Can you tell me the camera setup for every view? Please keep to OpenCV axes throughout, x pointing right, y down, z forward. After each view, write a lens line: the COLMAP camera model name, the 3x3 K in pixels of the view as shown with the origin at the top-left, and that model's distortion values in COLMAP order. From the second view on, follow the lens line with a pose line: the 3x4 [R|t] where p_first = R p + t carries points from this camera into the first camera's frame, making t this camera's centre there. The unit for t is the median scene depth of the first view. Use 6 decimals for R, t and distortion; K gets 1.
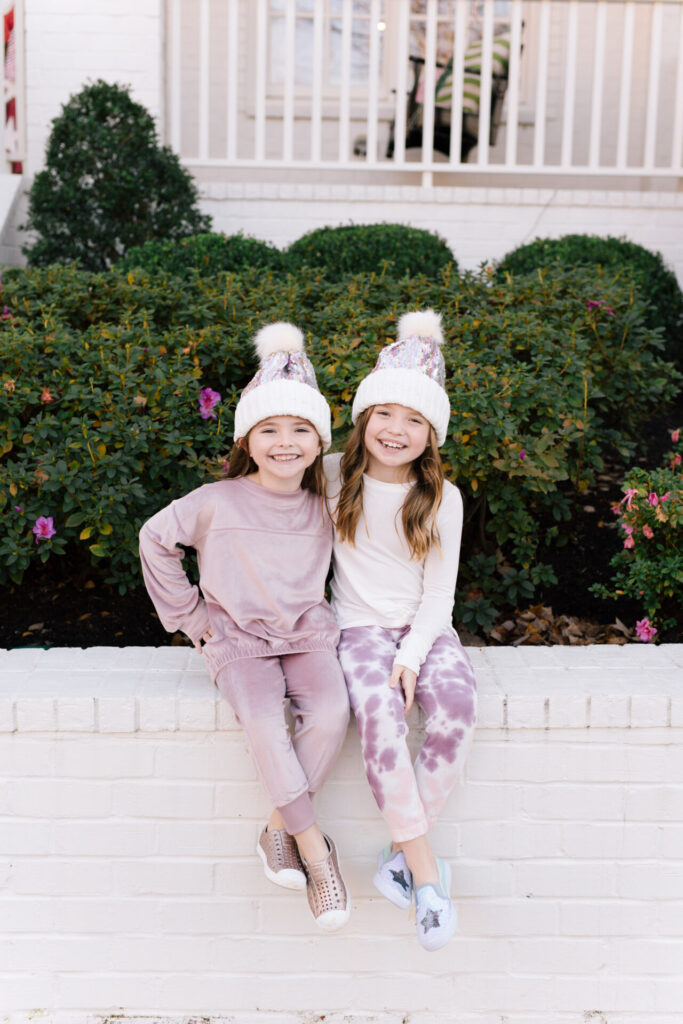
lens RADIAL K [[1483.1, 0, 339.3], [0, 1483.1, 446.0], [0, 0, 1]] dist [-0.003914, 0.038744]
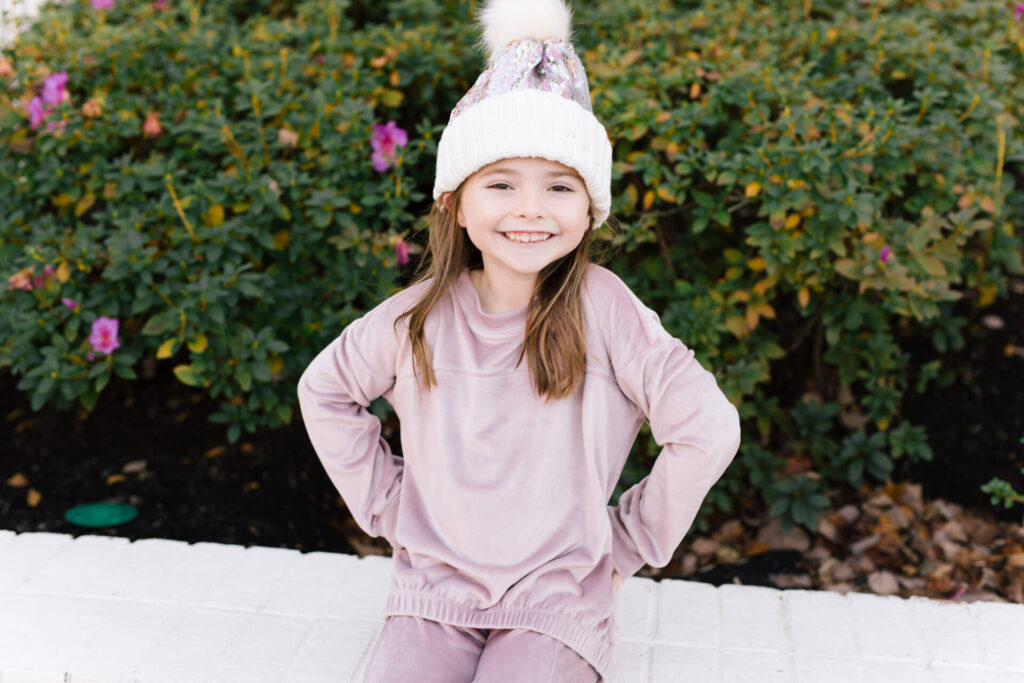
lens RADIAL K [[1483.1, 0, 510.1], [0, 1483.1, 303.0], [0, 0, 1]] dist [-0.003914, 0.038744]
pose [[0.987756, 0.055867, -0.145660, 0.059621], [-0.041806, 0.994321, 0.097871, -0.026074], [0.150301, -0.090584, 0.984482, 0.367918]]
